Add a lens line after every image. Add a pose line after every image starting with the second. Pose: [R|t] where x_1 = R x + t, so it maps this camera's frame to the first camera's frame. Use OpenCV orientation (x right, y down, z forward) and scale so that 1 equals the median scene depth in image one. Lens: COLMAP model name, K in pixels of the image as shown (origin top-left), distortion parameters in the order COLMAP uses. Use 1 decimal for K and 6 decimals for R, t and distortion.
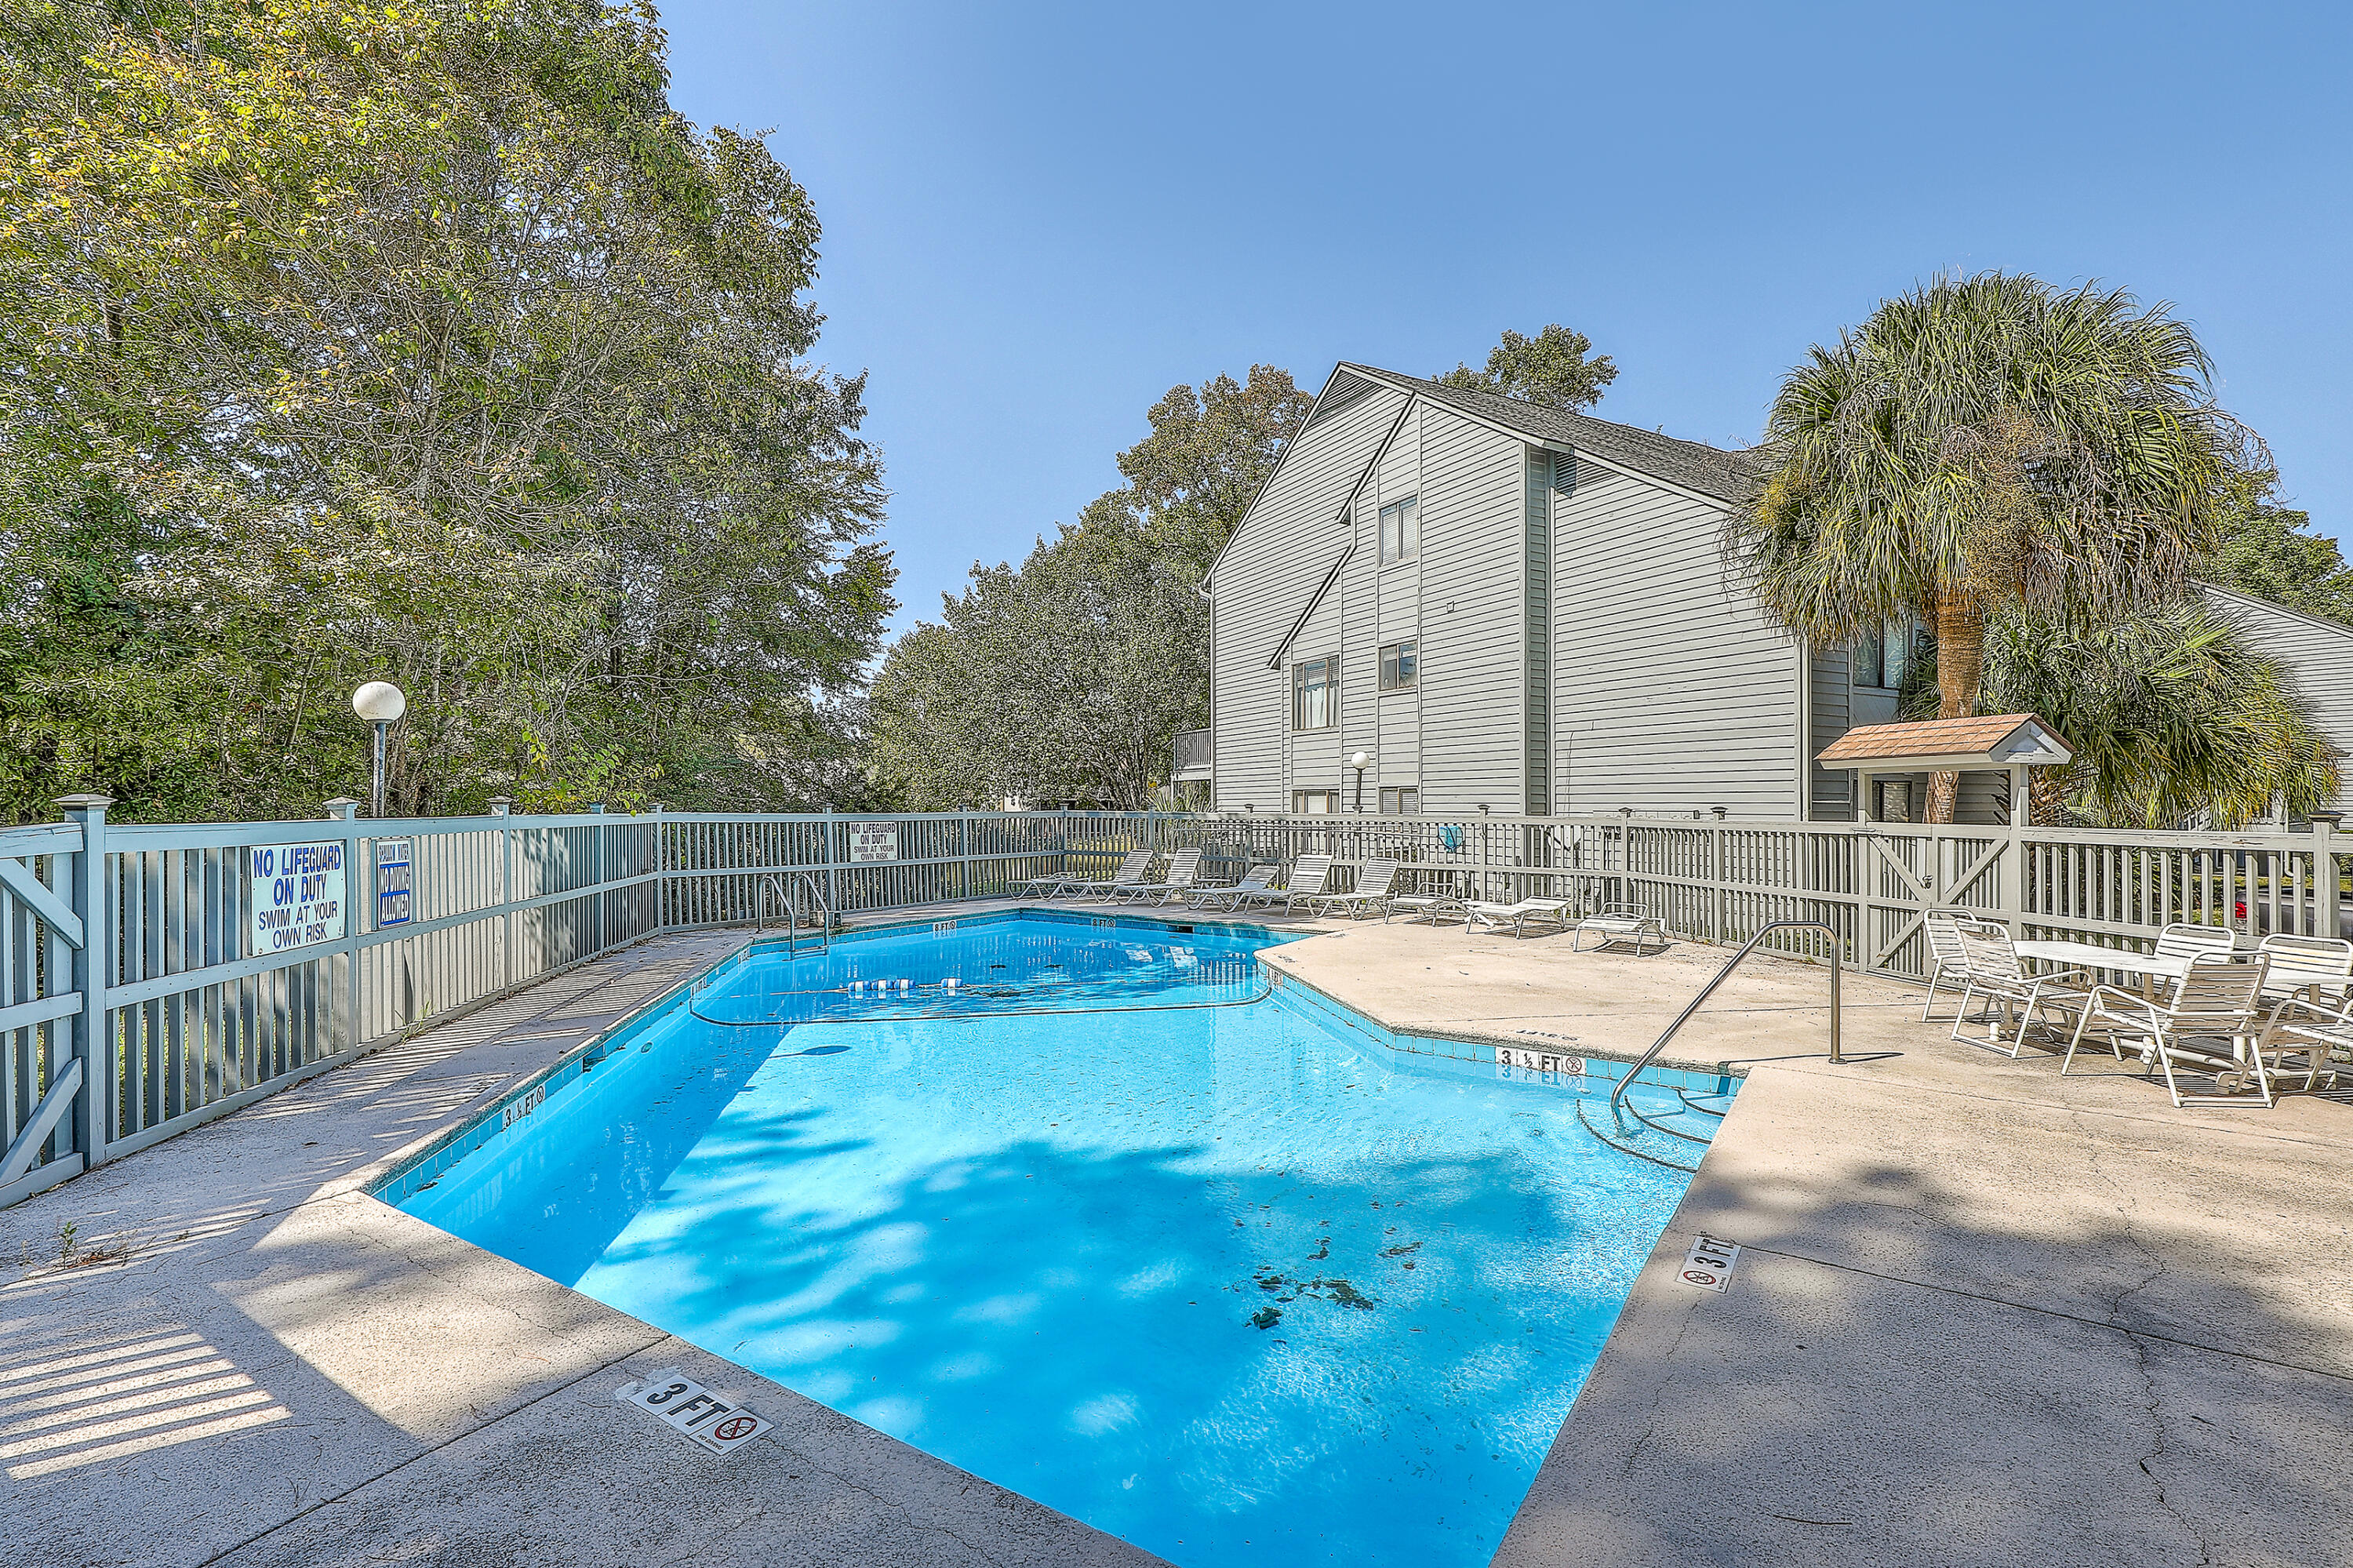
lens RADIAL K [[1070.9, 0, 1183.2], [0, 1070.9, 790.6], [0, 0, 1]] dist [-0.007238, 0.002000]
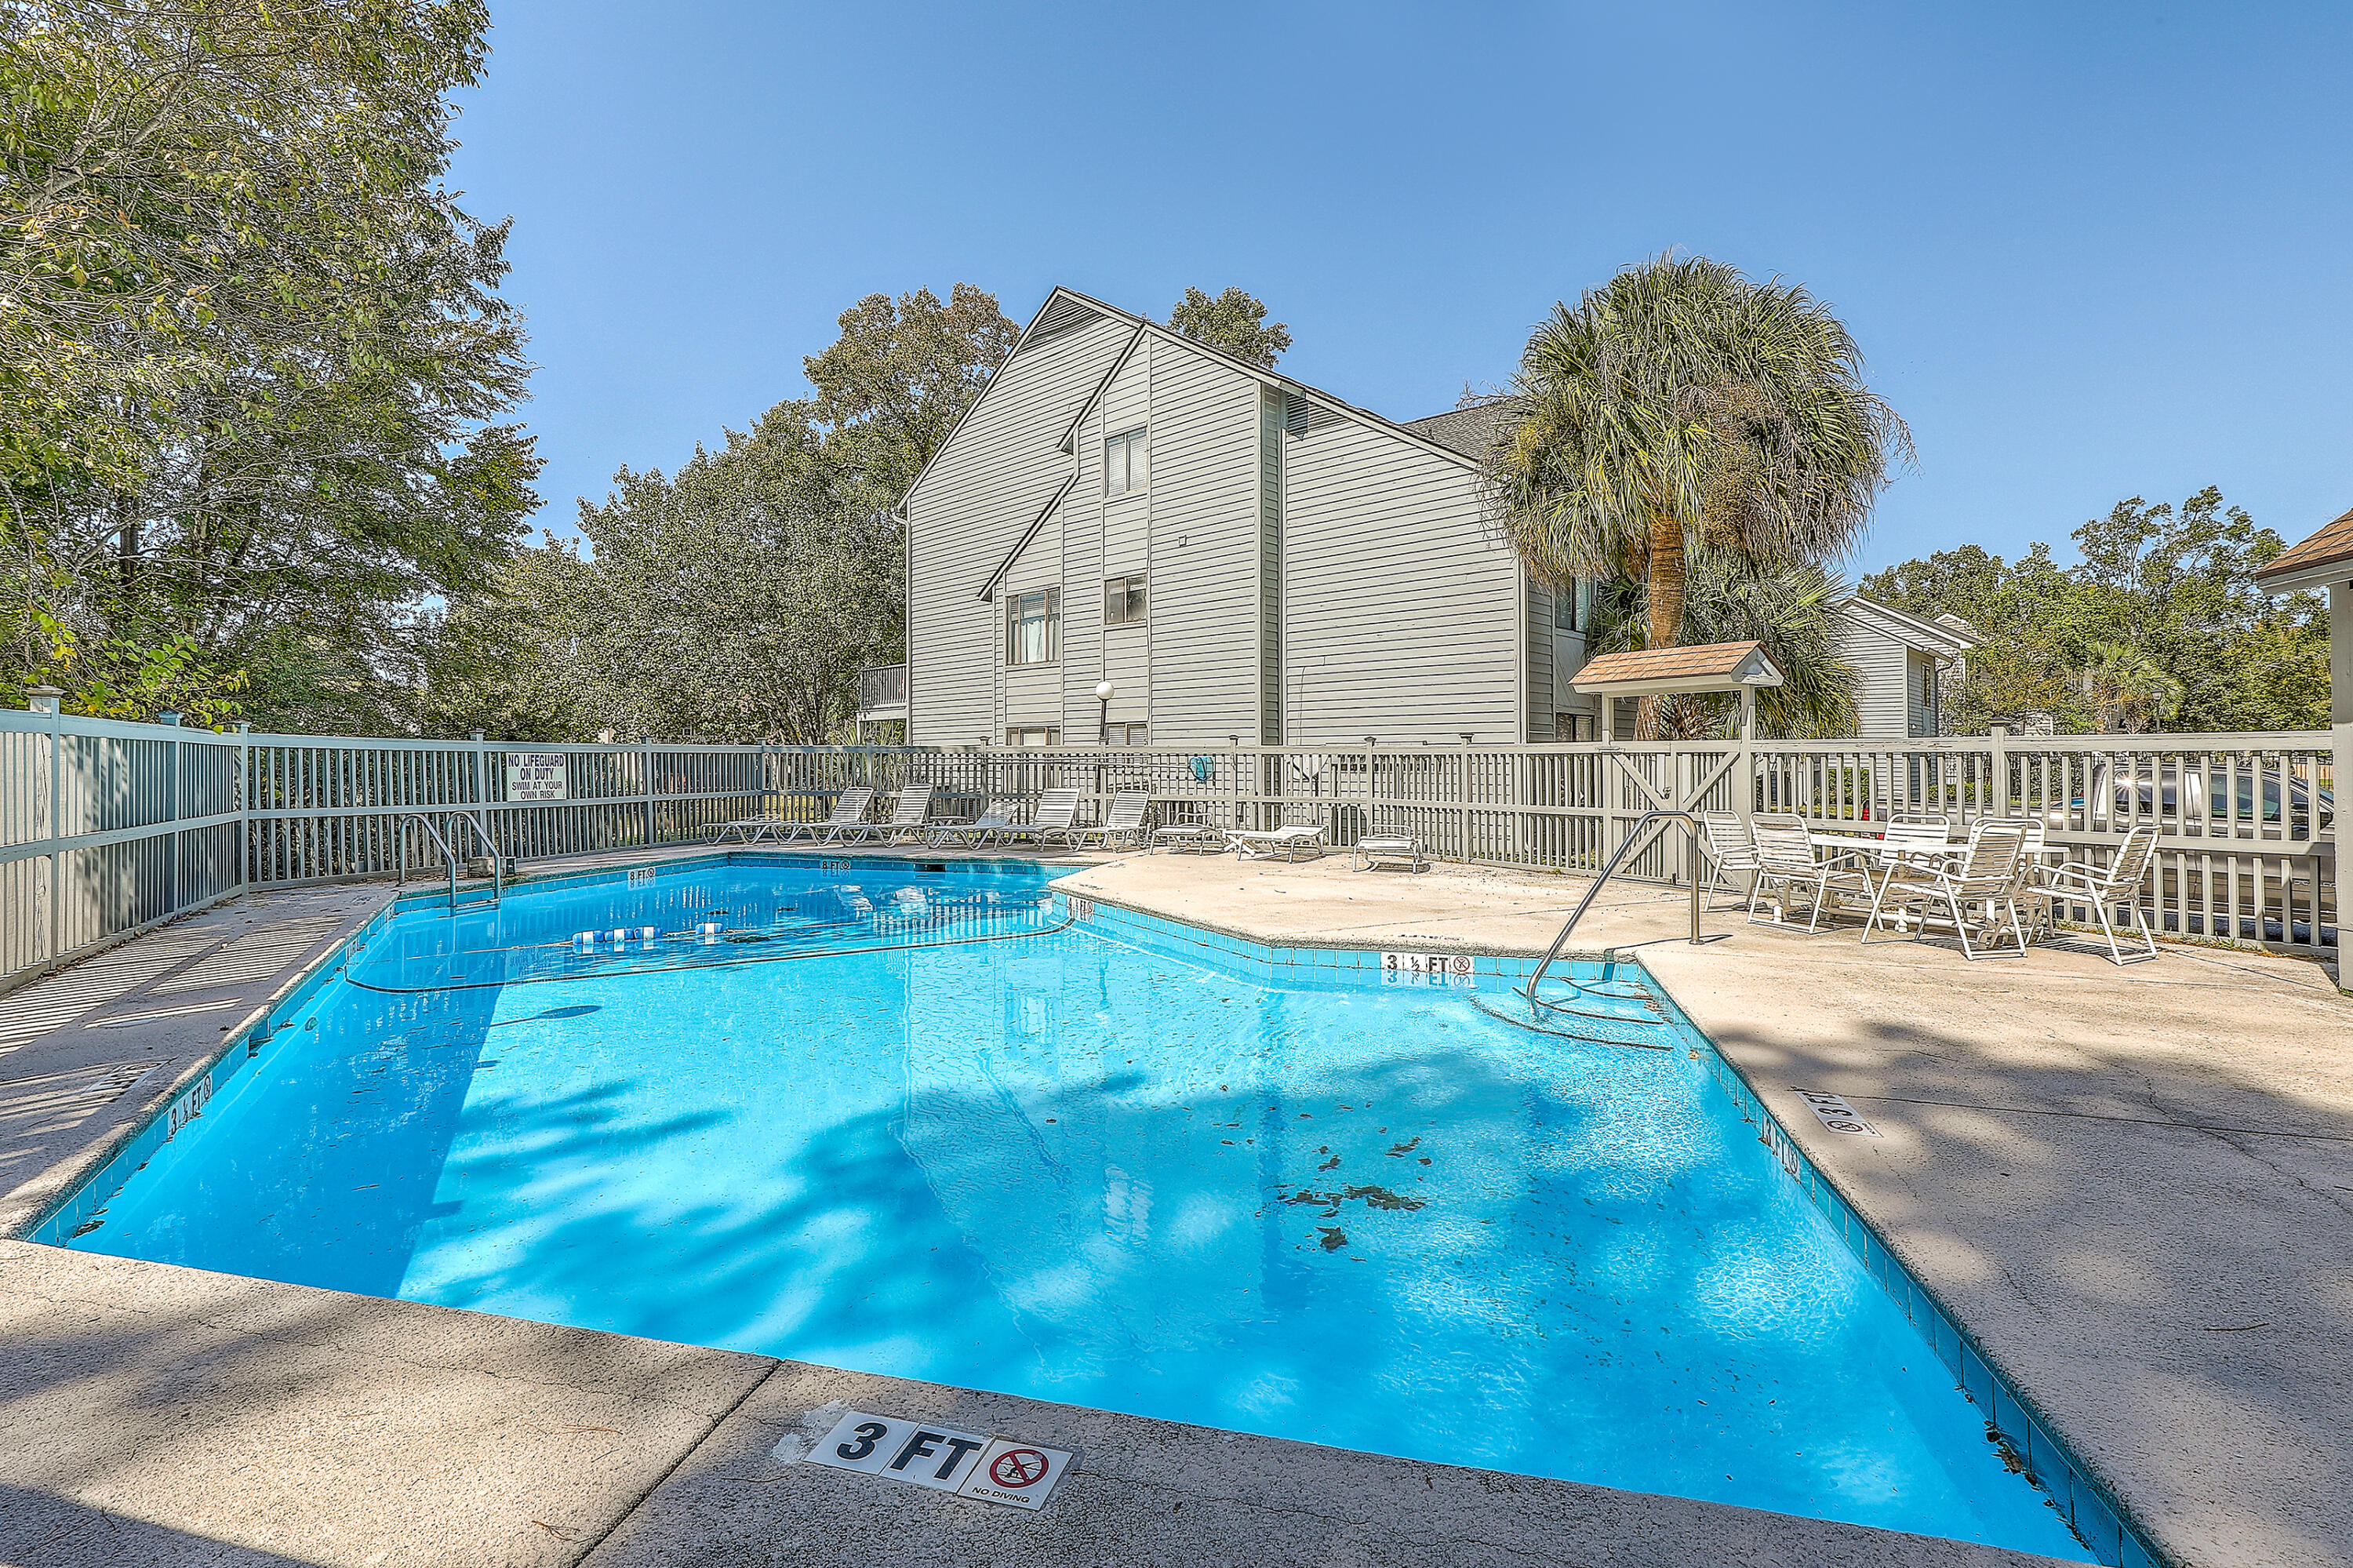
lens RADIAL K [[1070.9, 0, 1153.9], [0, 1070.9, 748.9], [0, 0, 1]] dist [-0.007238, 0.002000]
pose [[0.947514, 0.004018, 0.319690, -0.125238], [-0.003375, 0.999991, -0.002566, 0.033186], [-0.319698, 0.001352, 0.947519, 0.083607]]
